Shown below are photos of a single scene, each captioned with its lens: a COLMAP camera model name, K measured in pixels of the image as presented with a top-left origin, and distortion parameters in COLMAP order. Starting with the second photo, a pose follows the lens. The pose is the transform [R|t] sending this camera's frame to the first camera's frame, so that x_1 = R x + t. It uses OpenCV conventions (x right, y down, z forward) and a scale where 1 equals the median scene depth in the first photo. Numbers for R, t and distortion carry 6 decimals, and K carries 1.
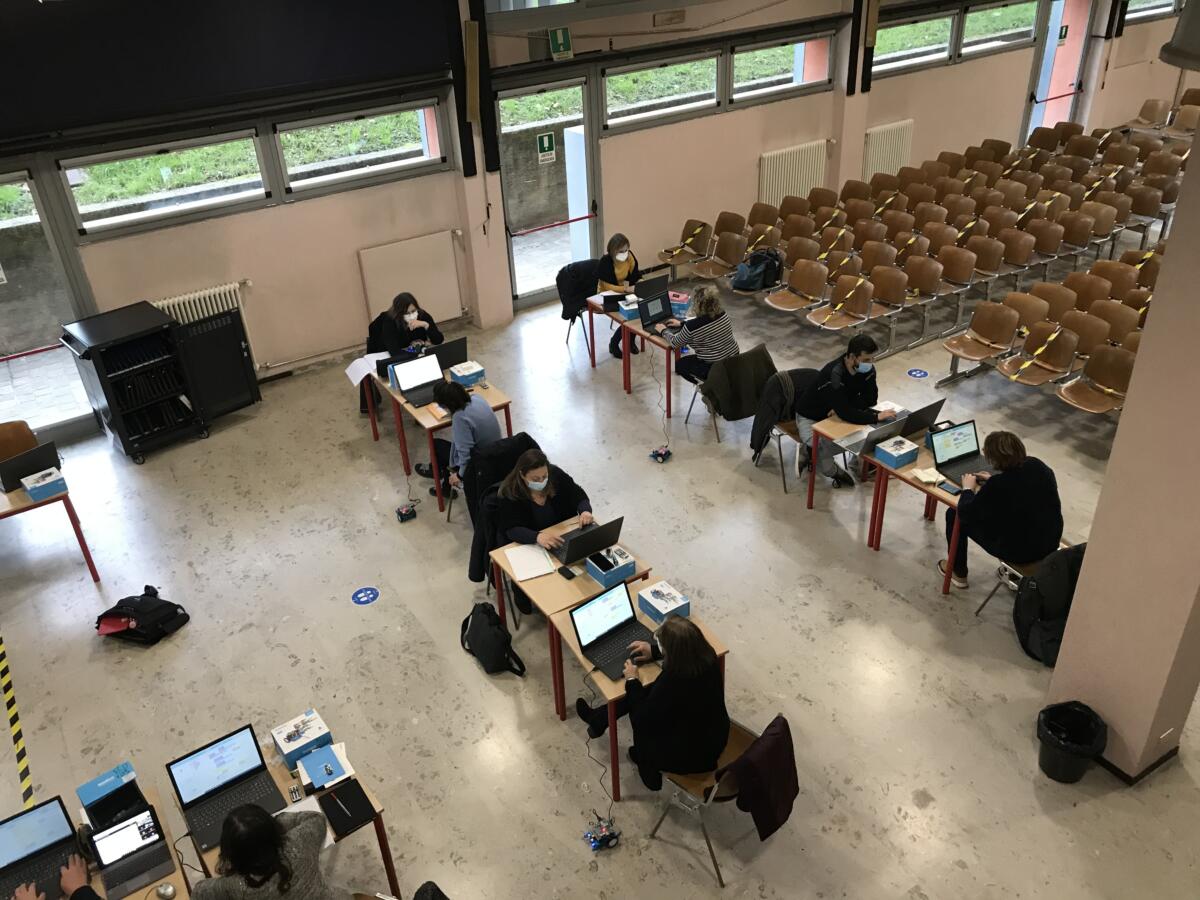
lens RADIAL K [[981.4, 0, 599.7], [0, 981.4, 441.9], [0, 0, 1]] dist [0.013687, -0.020317]
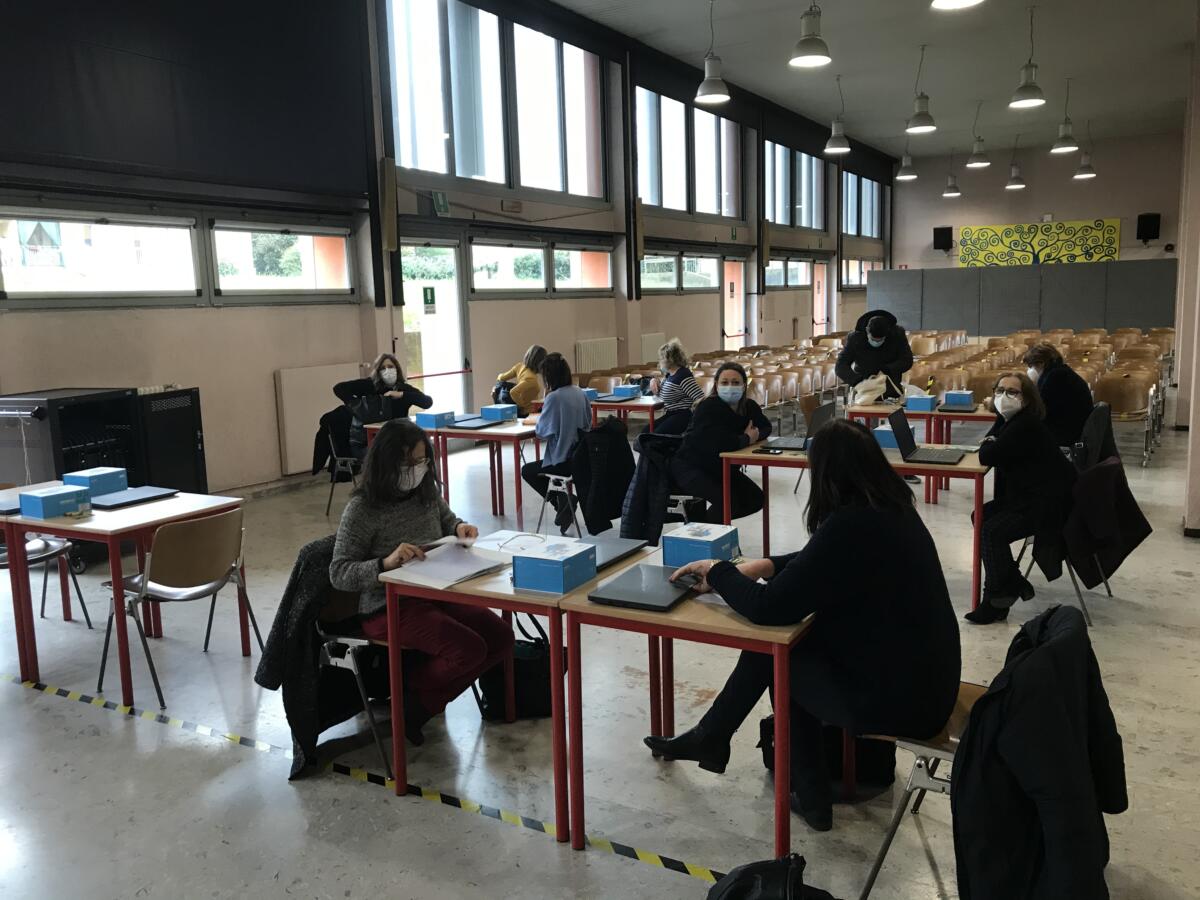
lens RADIAL K [[981.4, 0, 608.4], [0, 981.4, 444.9], [0, 0, 1]] dist [0.013687, -0.020317]
pose [[0.887853, -0.050104, 0.457392, -0.396344], [0.225656, 0.913718, -0.337933, 0.246806], [-0.400996, 0.403248, 0.822553, 0.157202]]
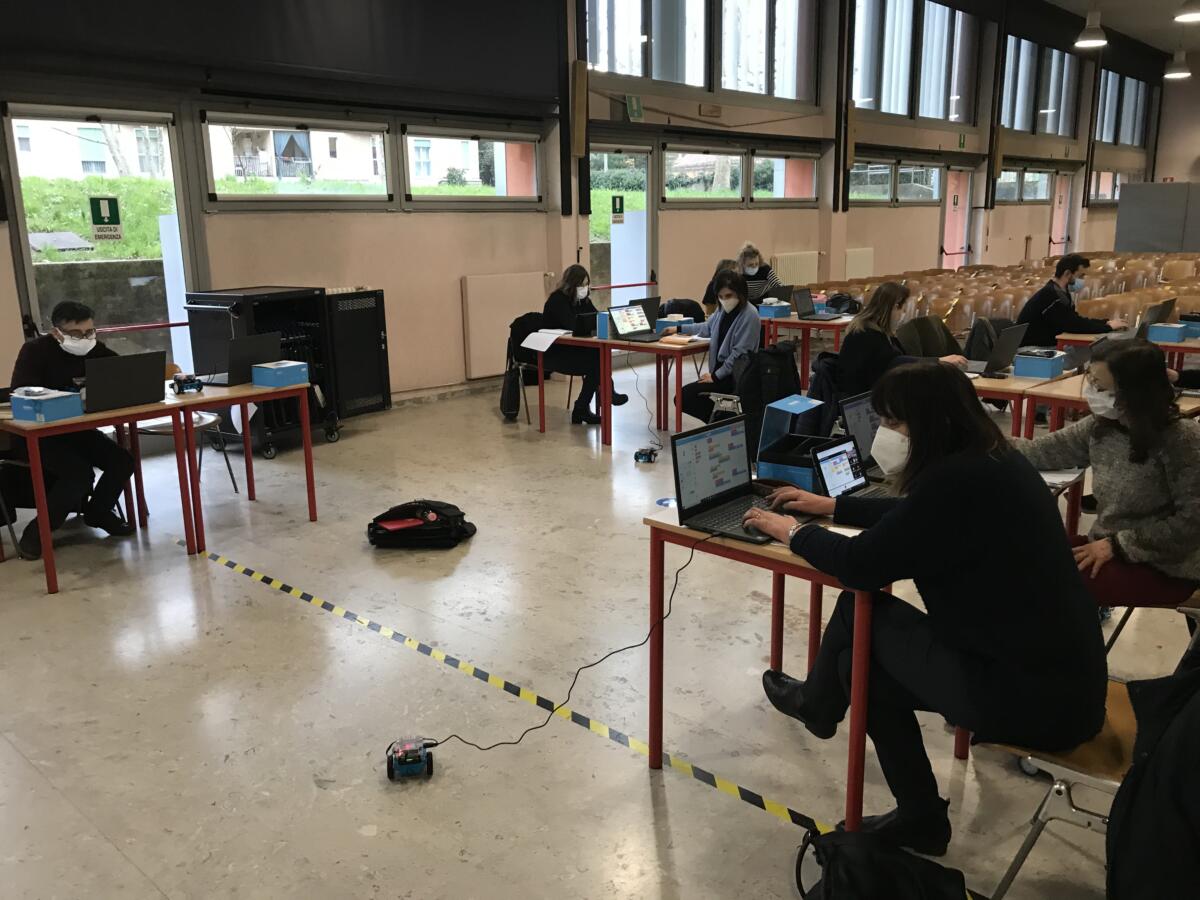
lens RADIAL K [[981.4, 0, 598.8], [0, 981.4, 446.5], [0, 0, 1]] dist [0.013687, -0.020317]
pose [[0.969291, -0.028516, 0.244259, -0.356387], [0.102373, 0.949888, -0.295352, 0.249906], [-0.223597, 0.311287, 0.923637, 0.160235]]
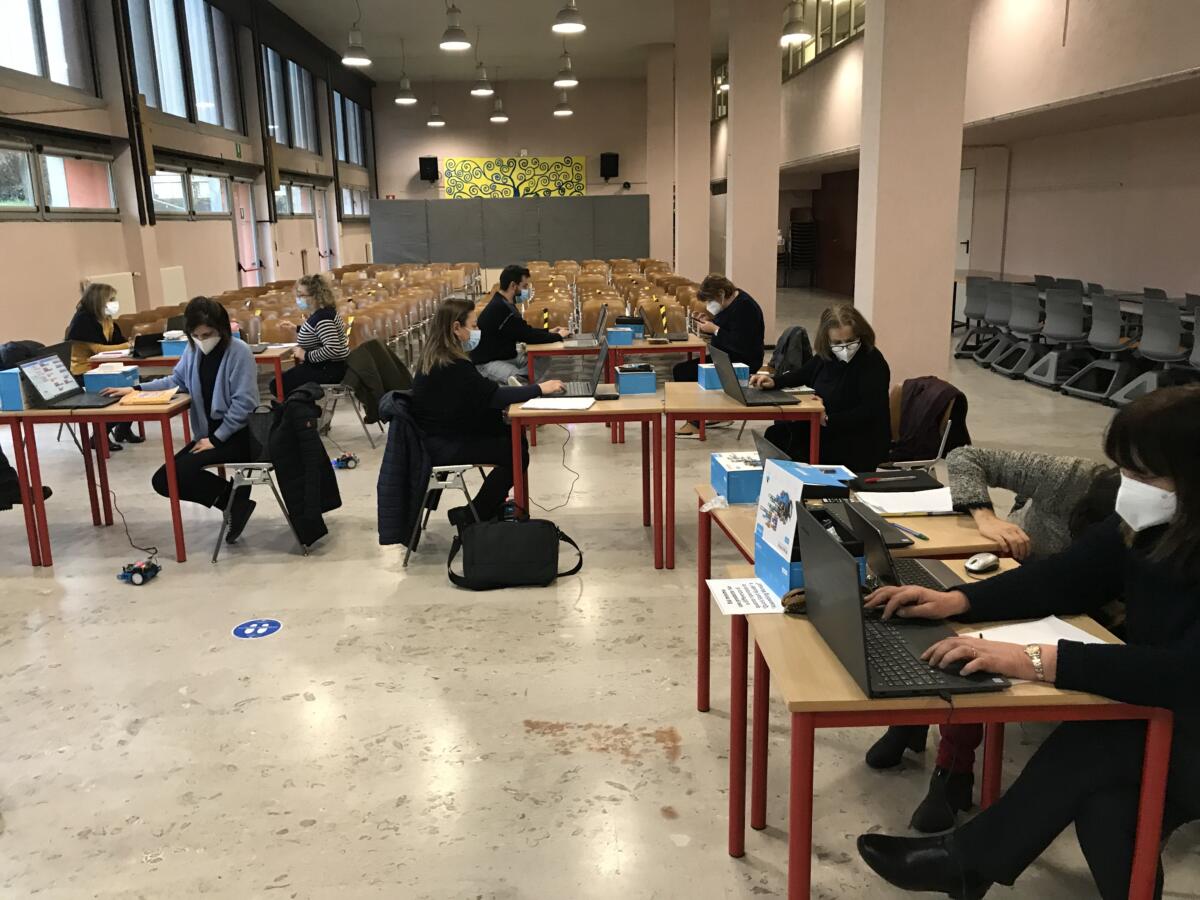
lens RADIAL K [[981.4, 0, 606.0], [0, 981.4, 441.9], [0, 0, 1]] dist [0.013687, -0.020317]
pose [[0.513316, -0.157284, 0.843664, -0.433819], [0.435234, 0.894972, -0.097962, 0.145628], [-0.739648, 0.417476, 0.527859, 0.346112]]
